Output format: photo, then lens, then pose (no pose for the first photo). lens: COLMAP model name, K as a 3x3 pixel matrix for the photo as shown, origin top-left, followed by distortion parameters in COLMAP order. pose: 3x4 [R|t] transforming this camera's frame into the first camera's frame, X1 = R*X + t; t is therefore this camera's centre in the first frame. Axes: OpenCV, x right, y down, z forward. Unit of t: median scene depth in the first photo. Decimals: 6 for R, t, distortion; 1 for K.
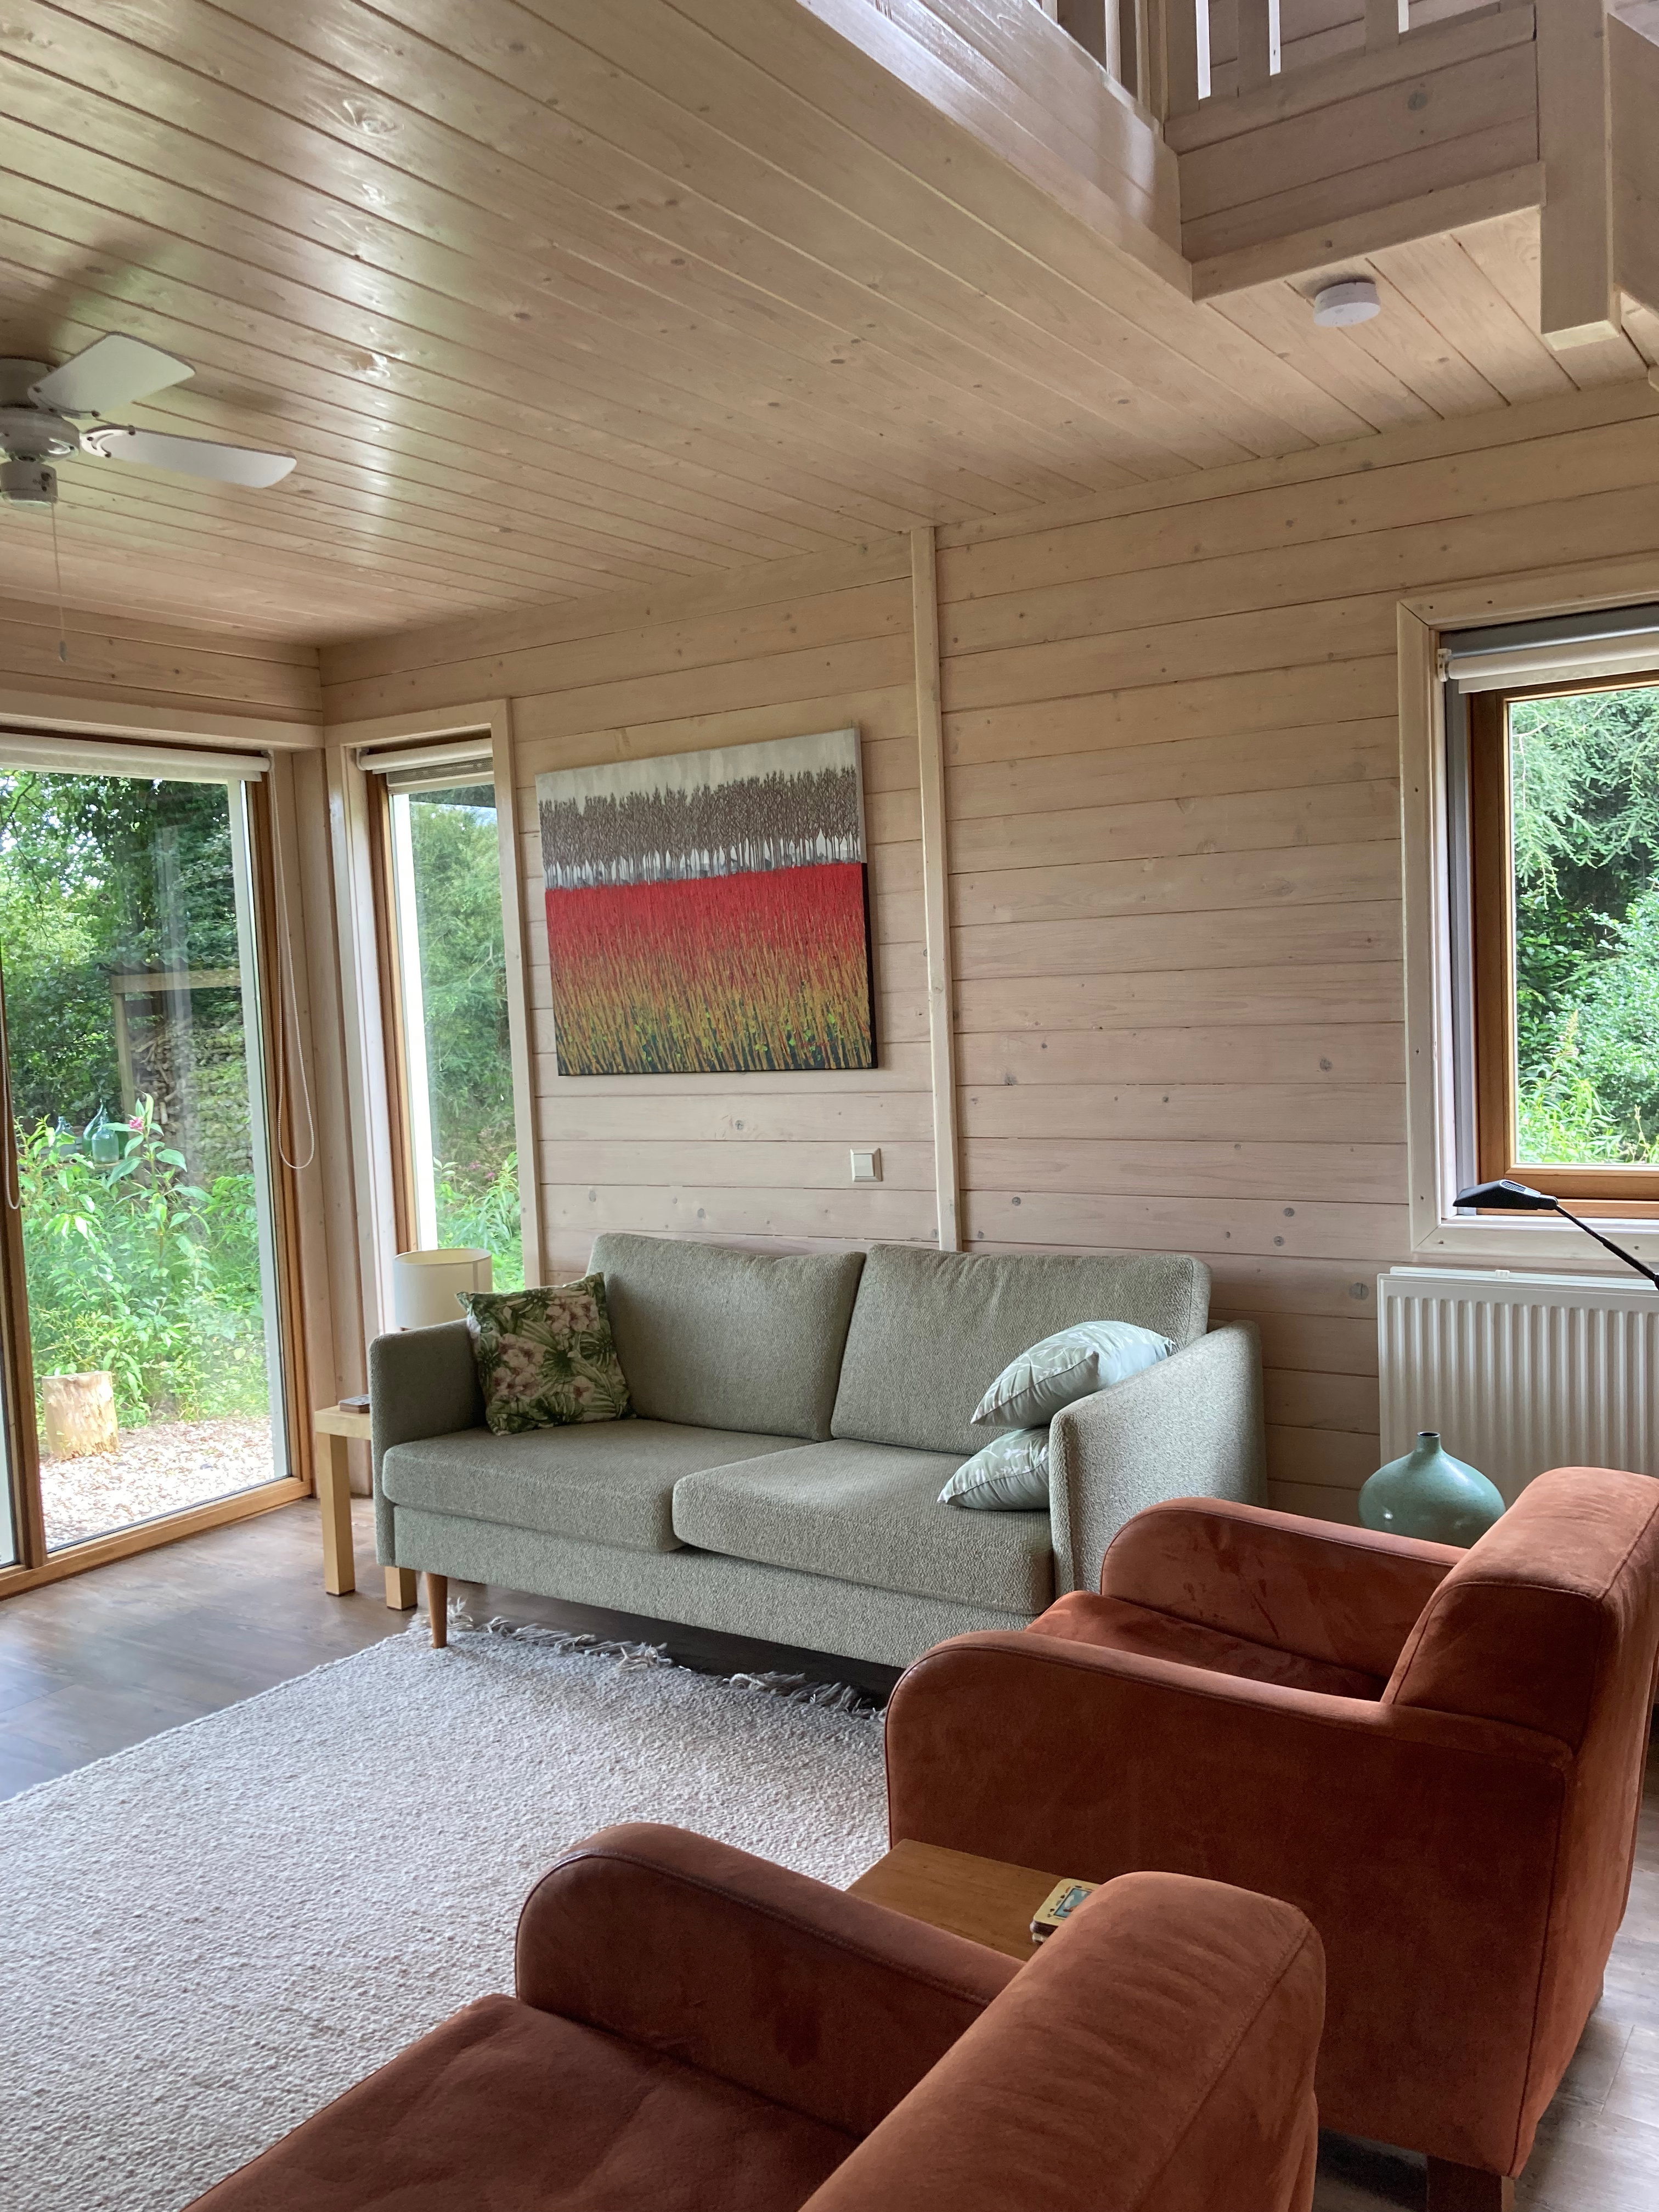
lens RADIAL K [[1812.3, 0, 834.8], [0, 1812.3, 1119.0], [0, 0, 1]] dist [0.034015, -0.014081]
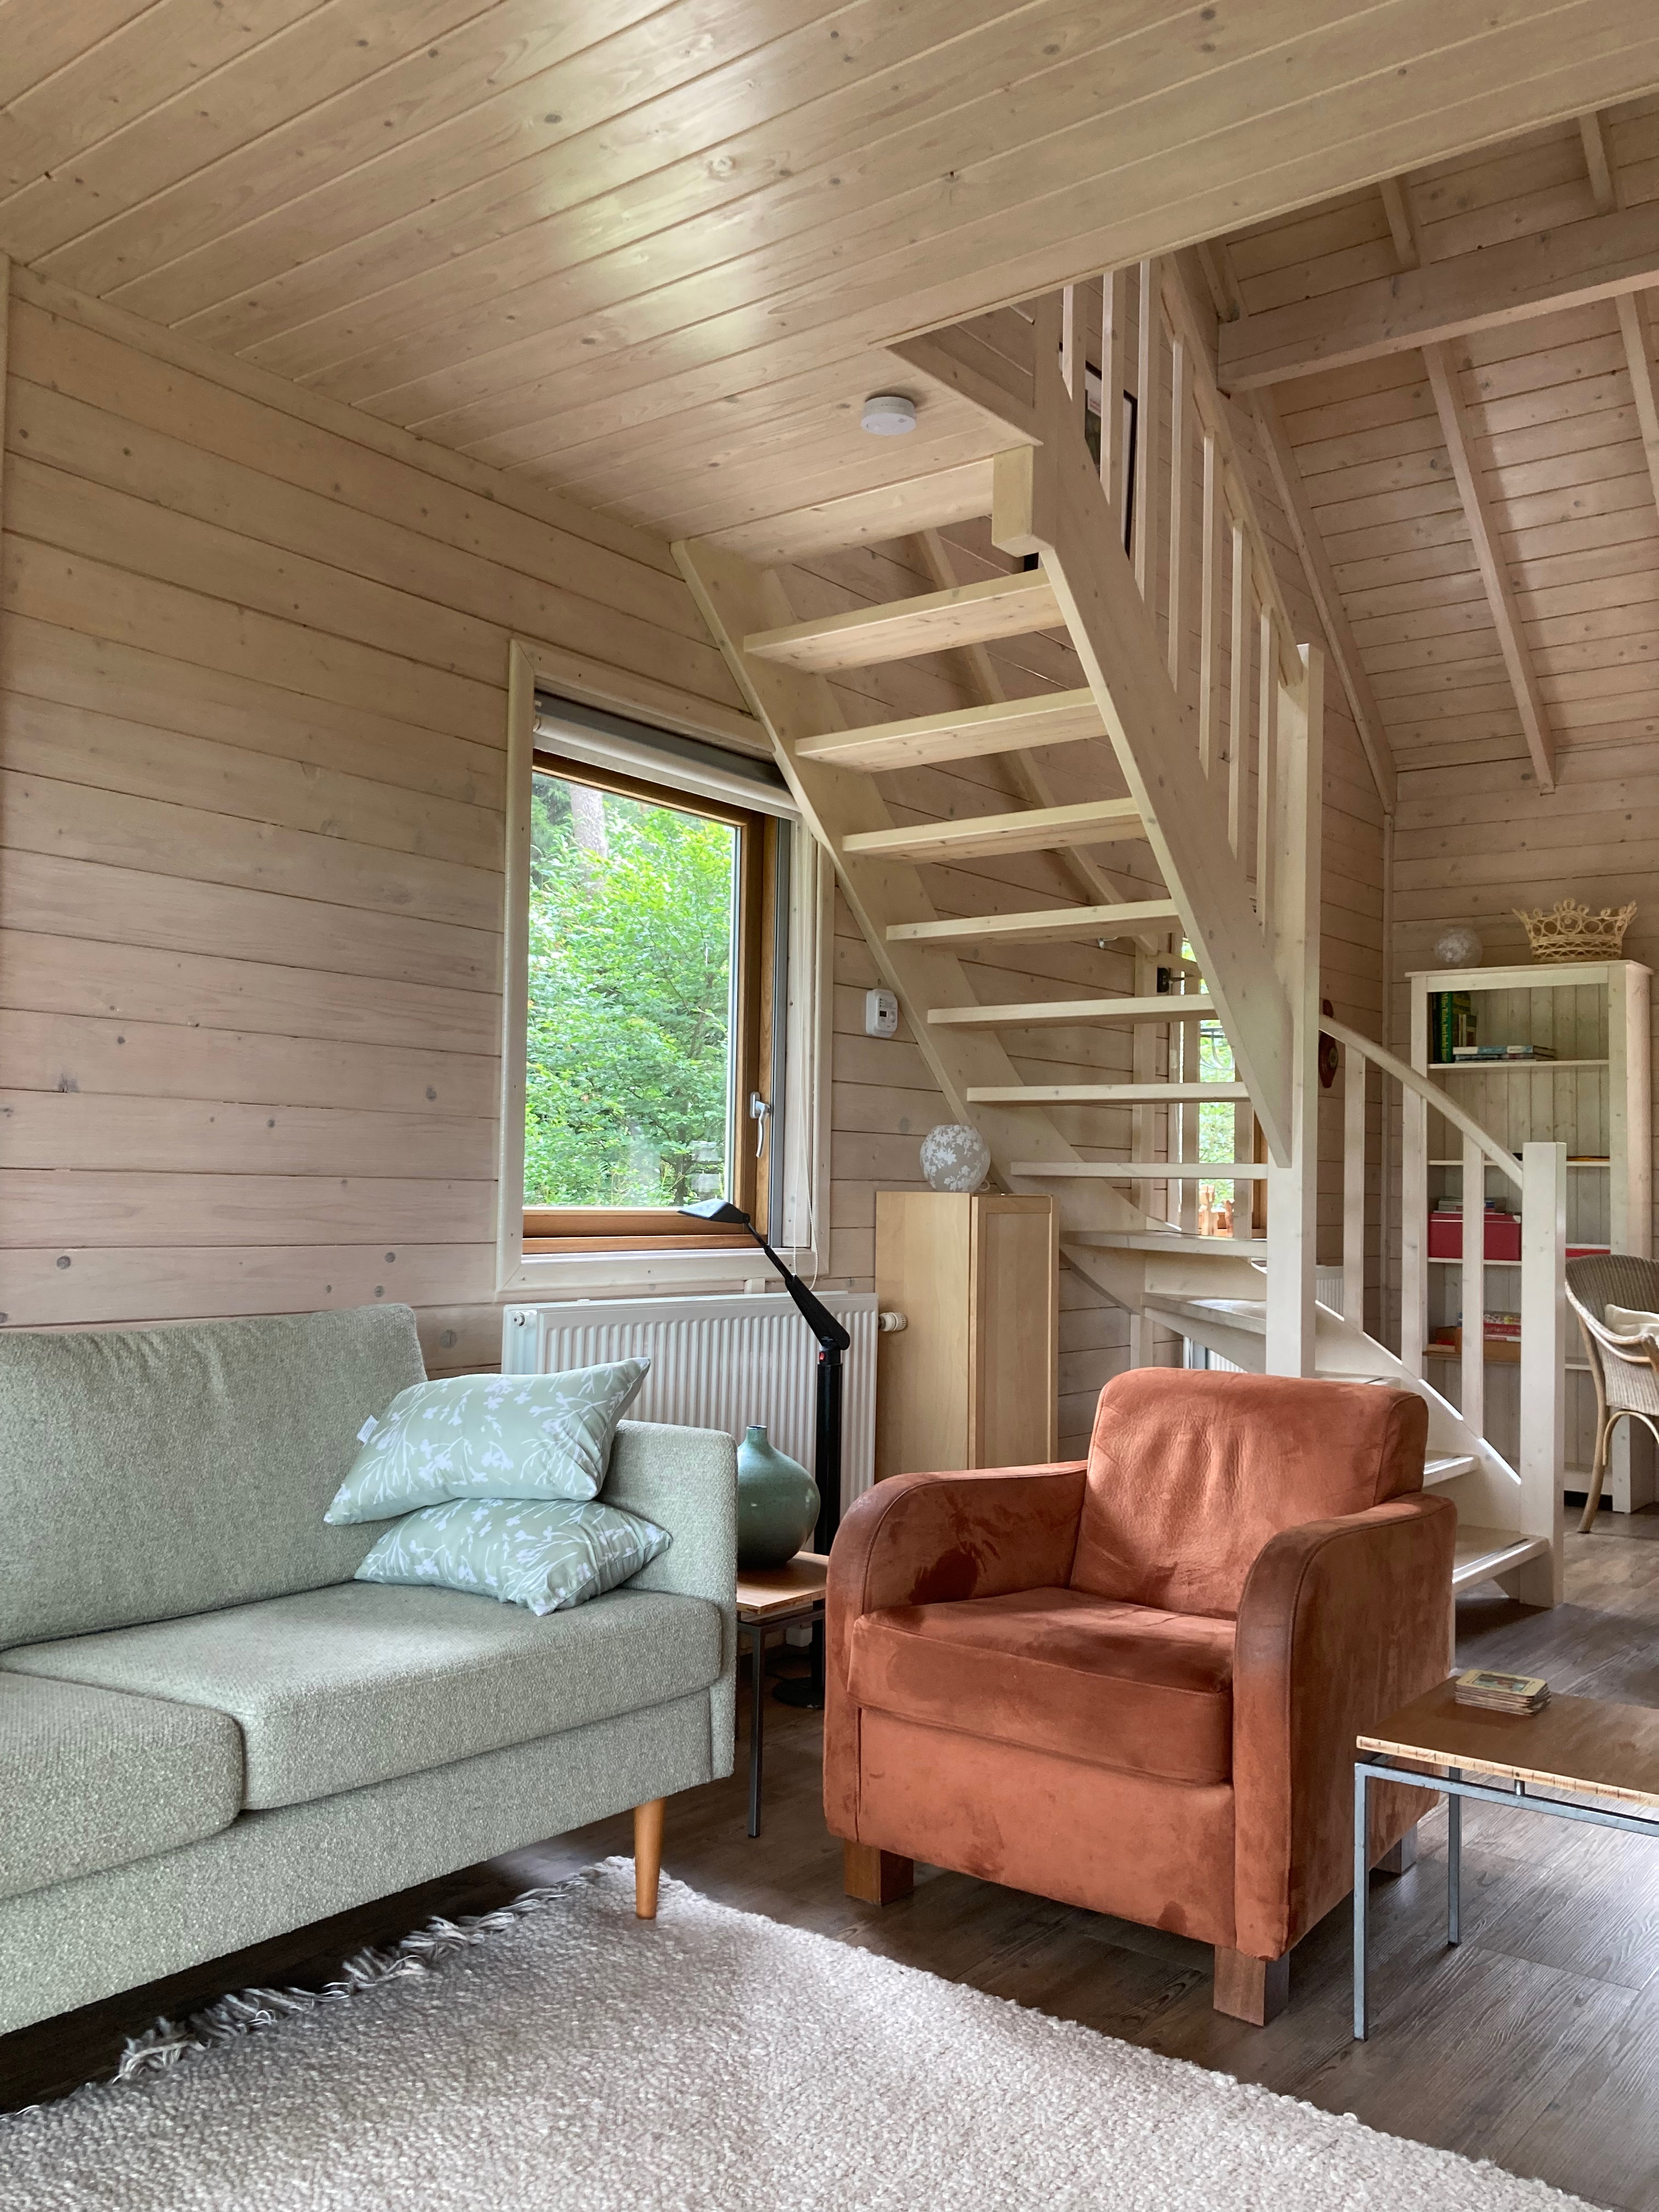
lens RADIAL K [[1812.3, 0, 834.0], [0, 1812.3, 1115.6], [0, 0, 1]] dist [0.034015, -0.014081]
pose [[0.072041, 0.086077, 0.993680, -0.566547], [0.049583, 0.994728, -0.089763, 0.066396], [-0.996169, 0.055736, 0.067393, 0.662186]]
